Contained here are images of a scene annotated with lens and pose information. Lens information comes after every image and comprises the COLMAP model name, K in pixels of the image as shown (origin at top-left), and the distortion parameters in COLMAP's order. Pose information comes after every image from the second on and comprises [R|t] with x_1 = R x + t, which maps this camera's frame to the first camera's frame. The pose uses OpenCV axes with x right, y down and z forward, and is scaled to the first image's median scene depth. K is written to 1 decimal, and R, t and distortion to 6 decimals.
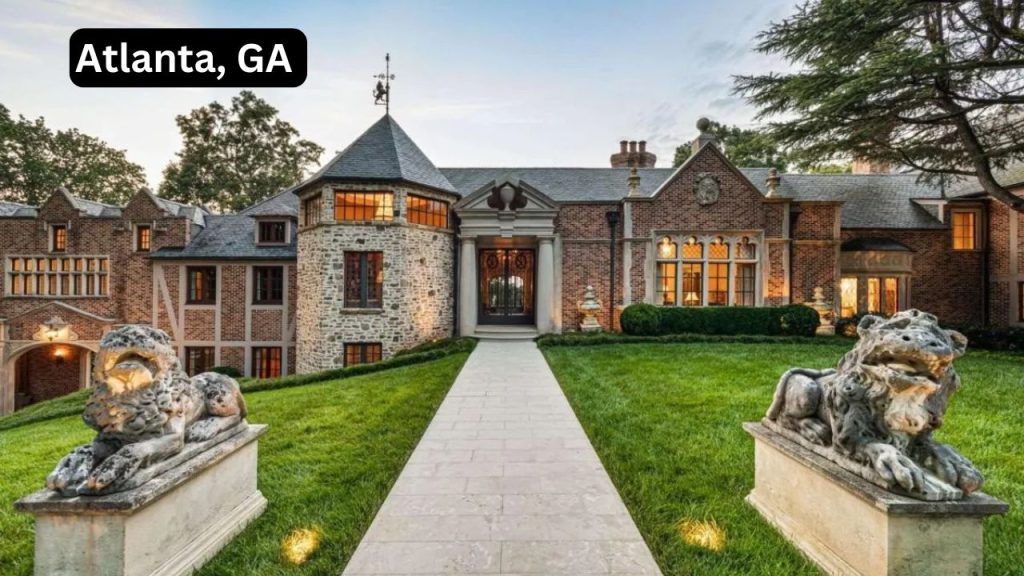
lens RADIAL K [[408.9, 0, 508.4], [0, 408.9, 288.7], [0, 0, 1]] dist [-0.000751, -0.000007]
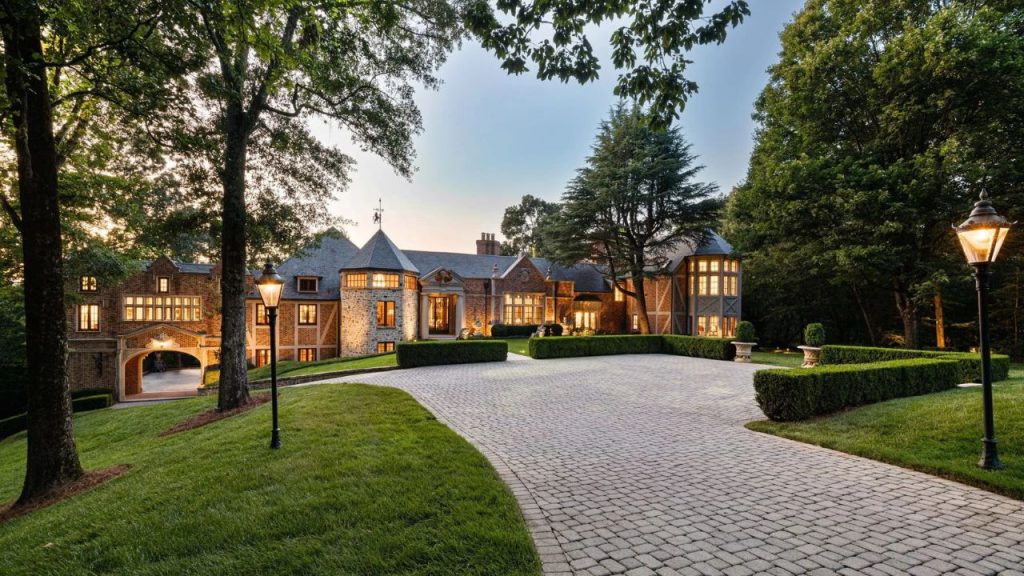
lens RADIAL K [[408.9, 0, 511.3], [0, 408.9, 291.8], [0, 0, 1]] dist [-0.000751, -0.000007]
pose [[0.913773, 0.027051, 0.405324, -0.513294], [-0.011178, 0.999077, -0.041477, -0.045488], [-0.406072, 0.033370, 0.913232, -1.074008]]
